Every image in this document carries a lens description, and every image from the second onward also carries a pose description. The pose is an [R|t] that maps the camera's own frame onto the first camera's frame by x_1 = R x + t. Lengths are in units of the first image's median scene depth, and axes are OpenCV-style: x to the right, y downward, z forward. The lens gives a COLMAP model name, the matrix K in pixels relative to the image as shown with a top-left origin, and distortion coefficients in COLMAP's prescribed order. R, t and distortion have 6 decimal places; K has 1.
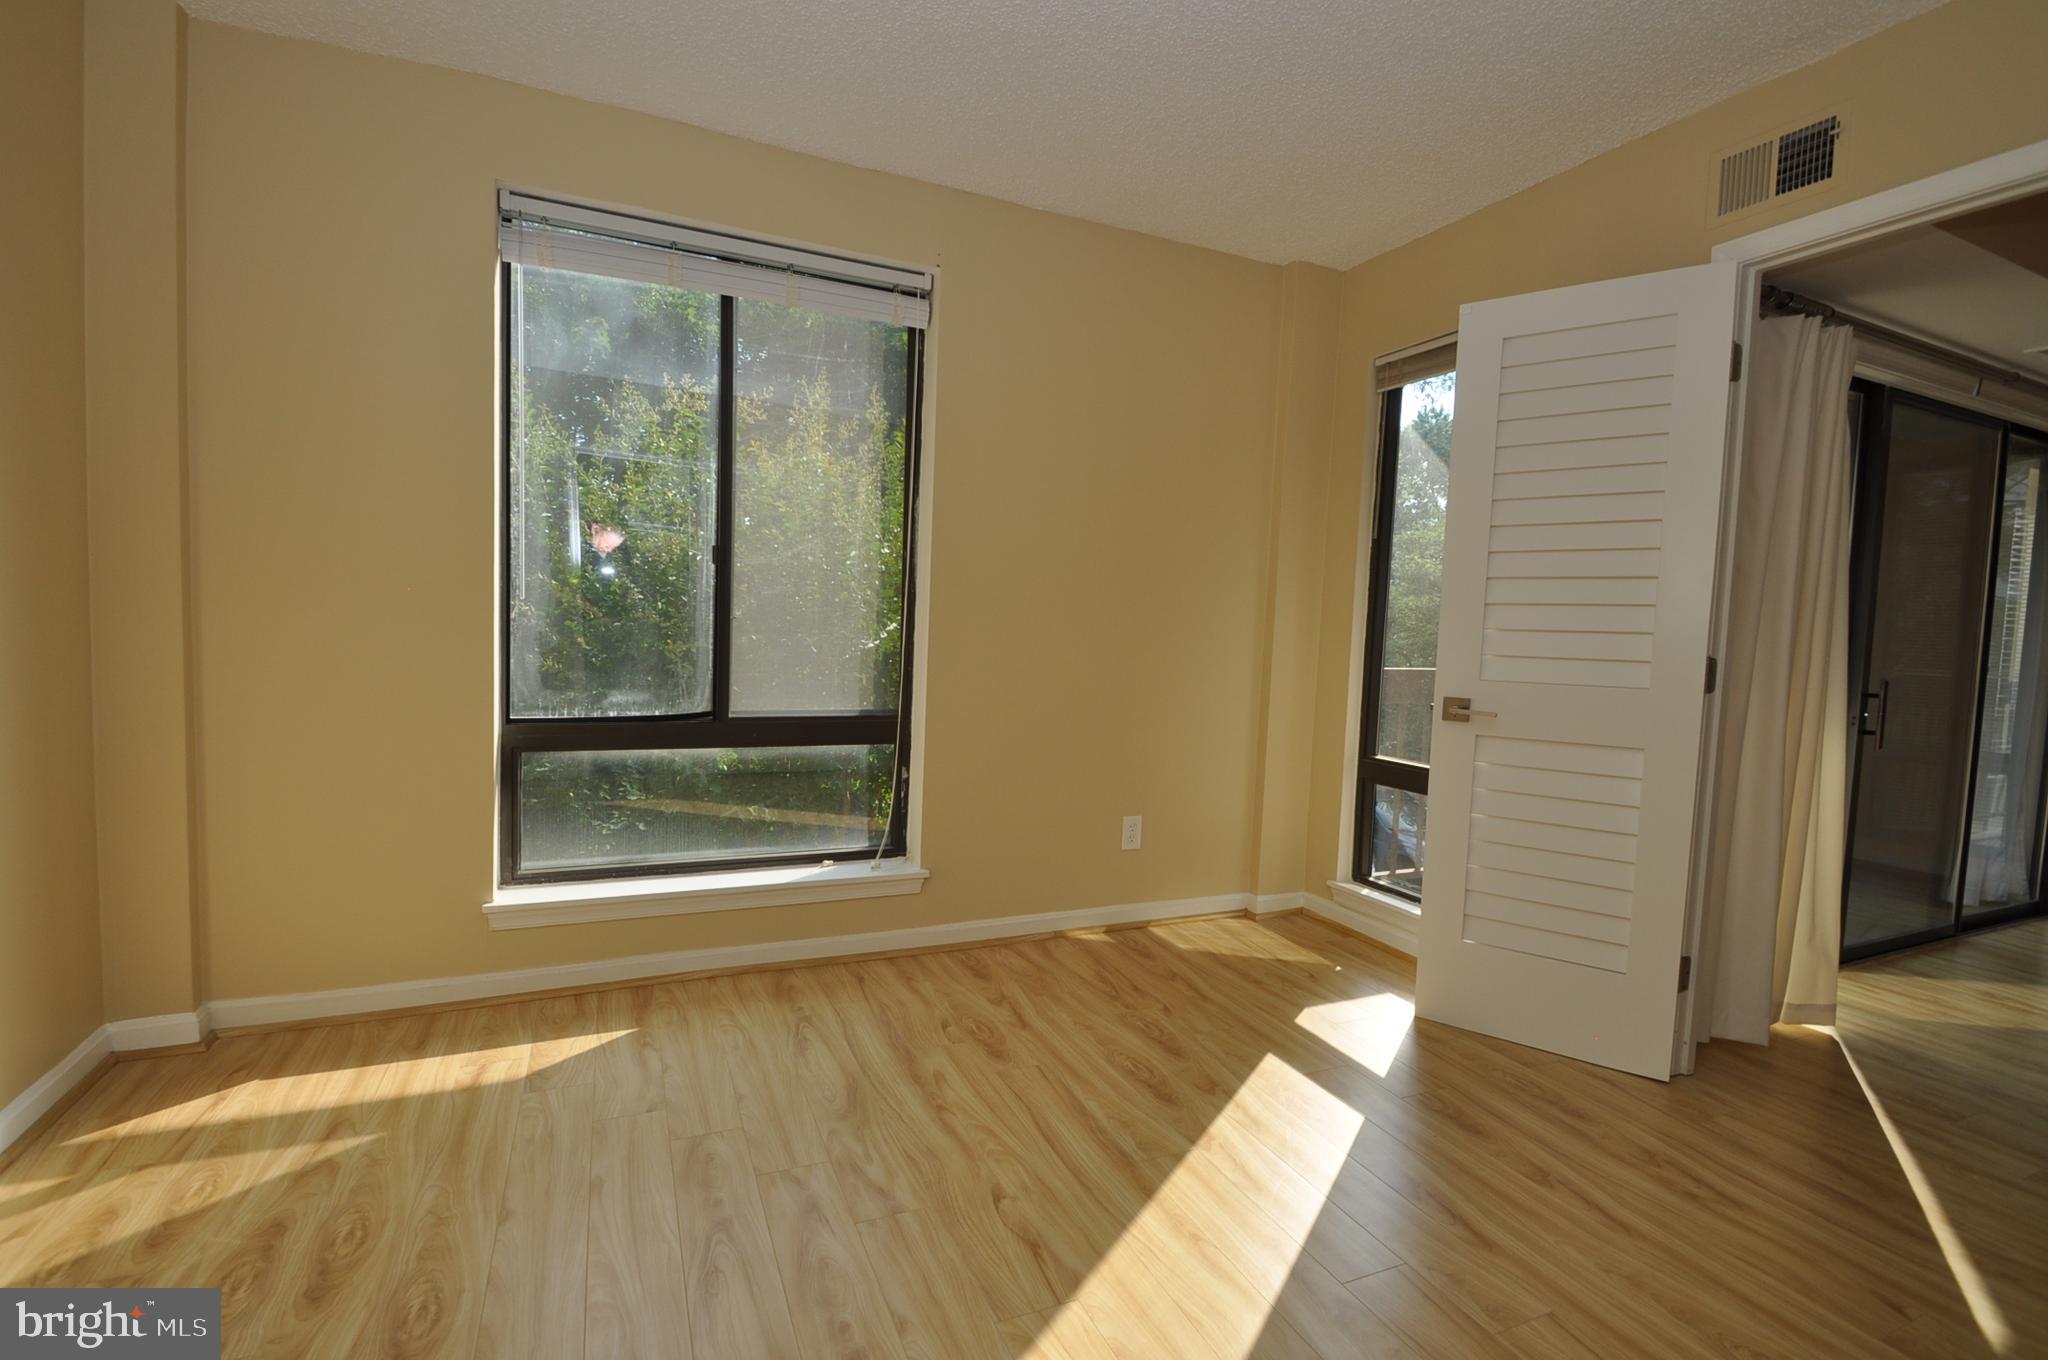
lens RADIAL K [[895.9, 0, 998.2], [0, 895.9, 685.5], [0, 0, 1]] dist [0.011515, -0.016496]
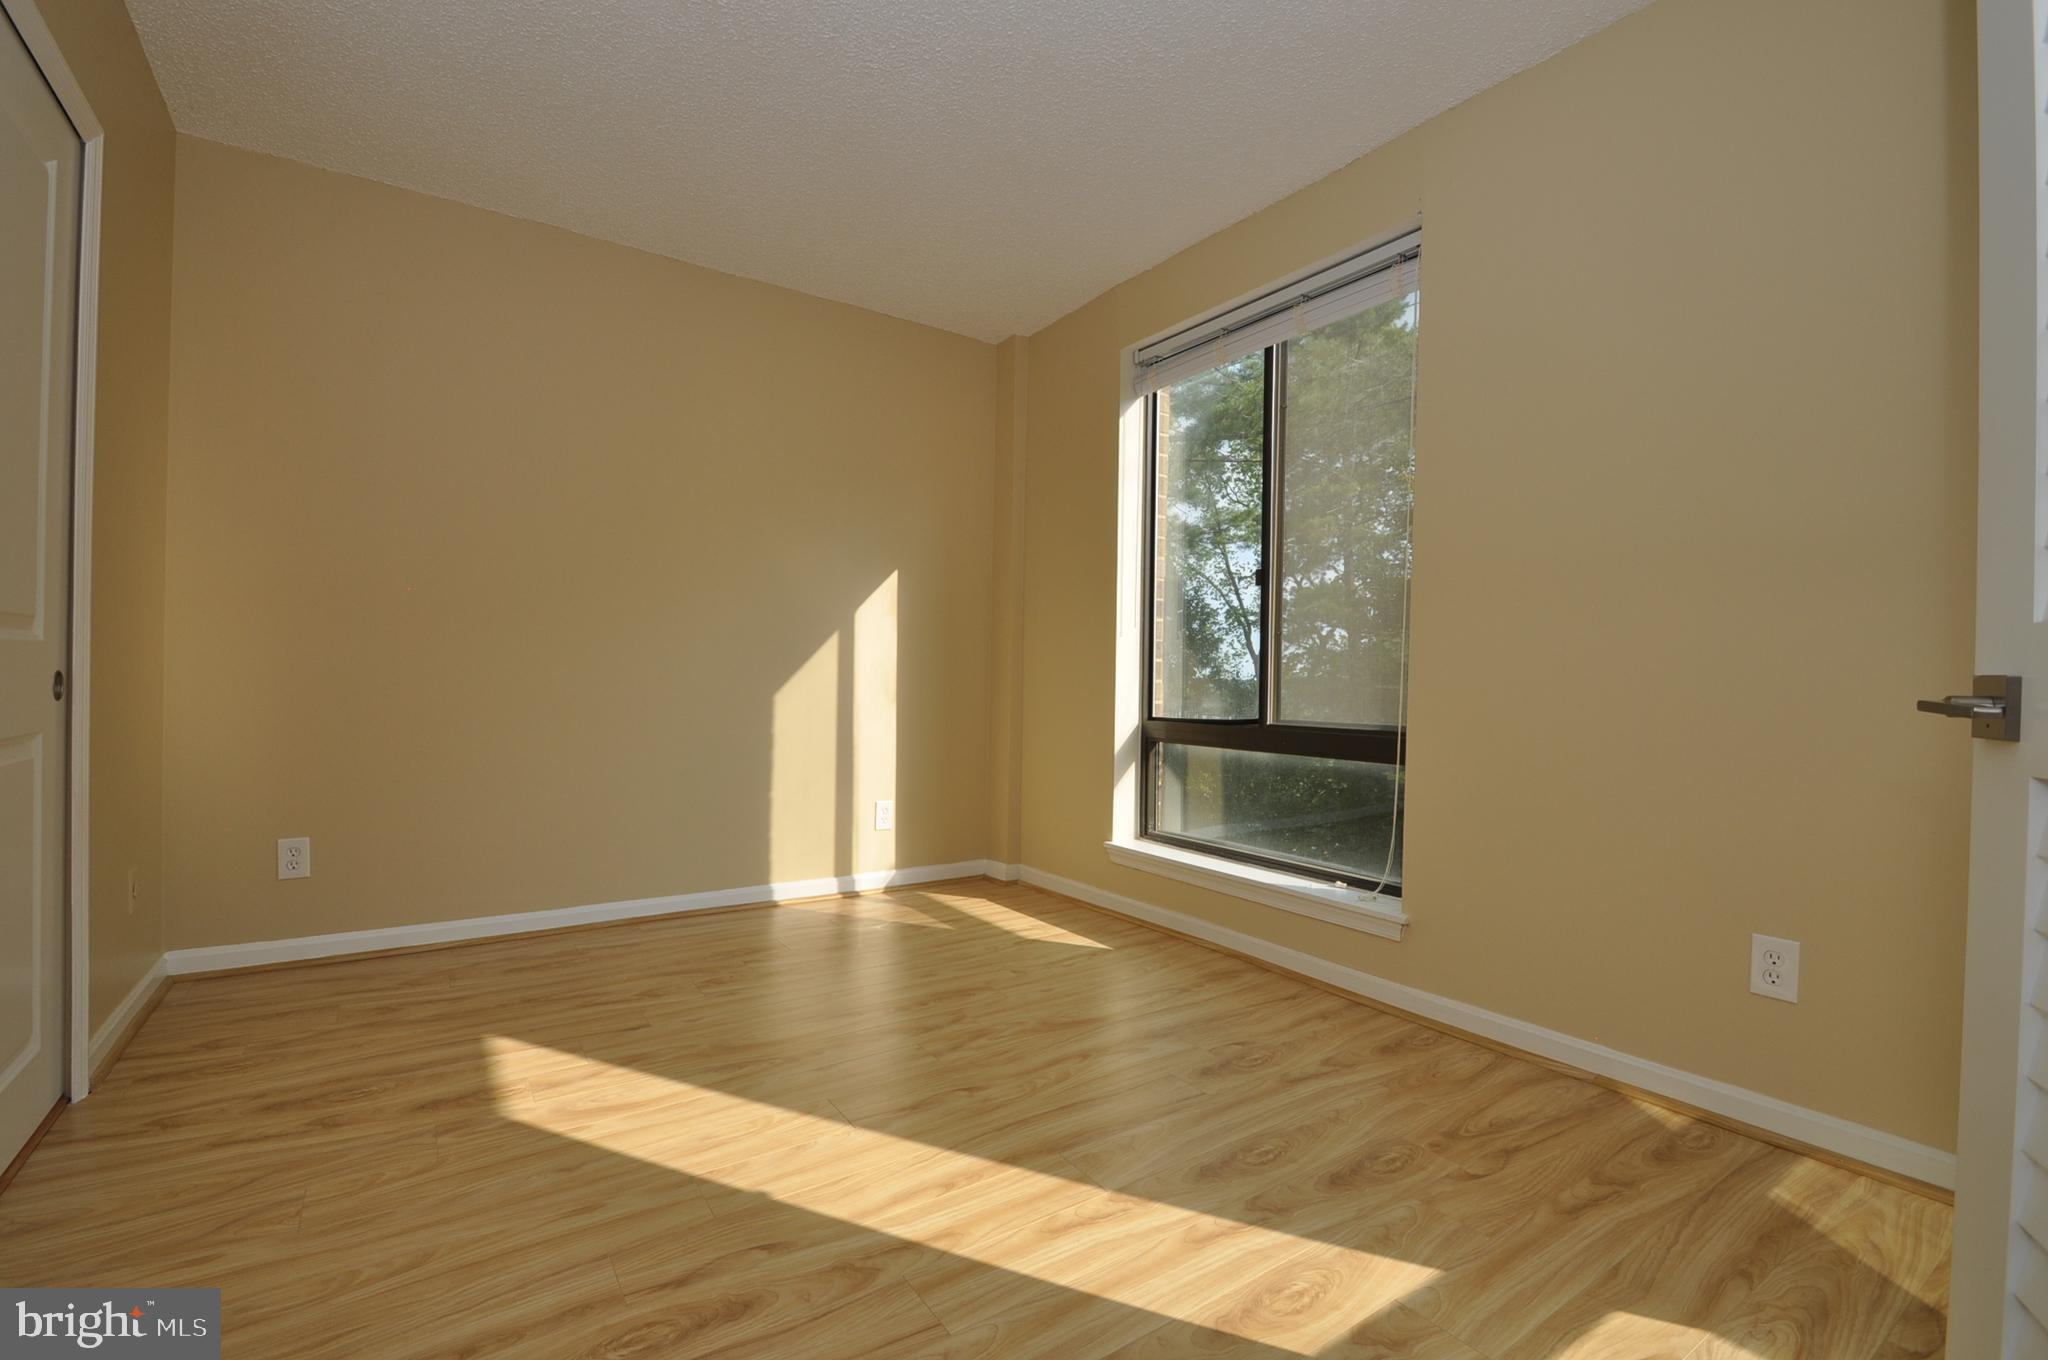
lens RADIAL K [[909.2, 0, 1010.1], [0, 909.2, 689.0], [0, 0, 1]] dist [0.004349, -0.015924]
pose [[0.178984, -0.023223, -0.983578, 0.779353], [-0.079401, 0.996119, -0.037968, 0.064500], [0.980643, 0.084892, 0.176446, 0.533278]]
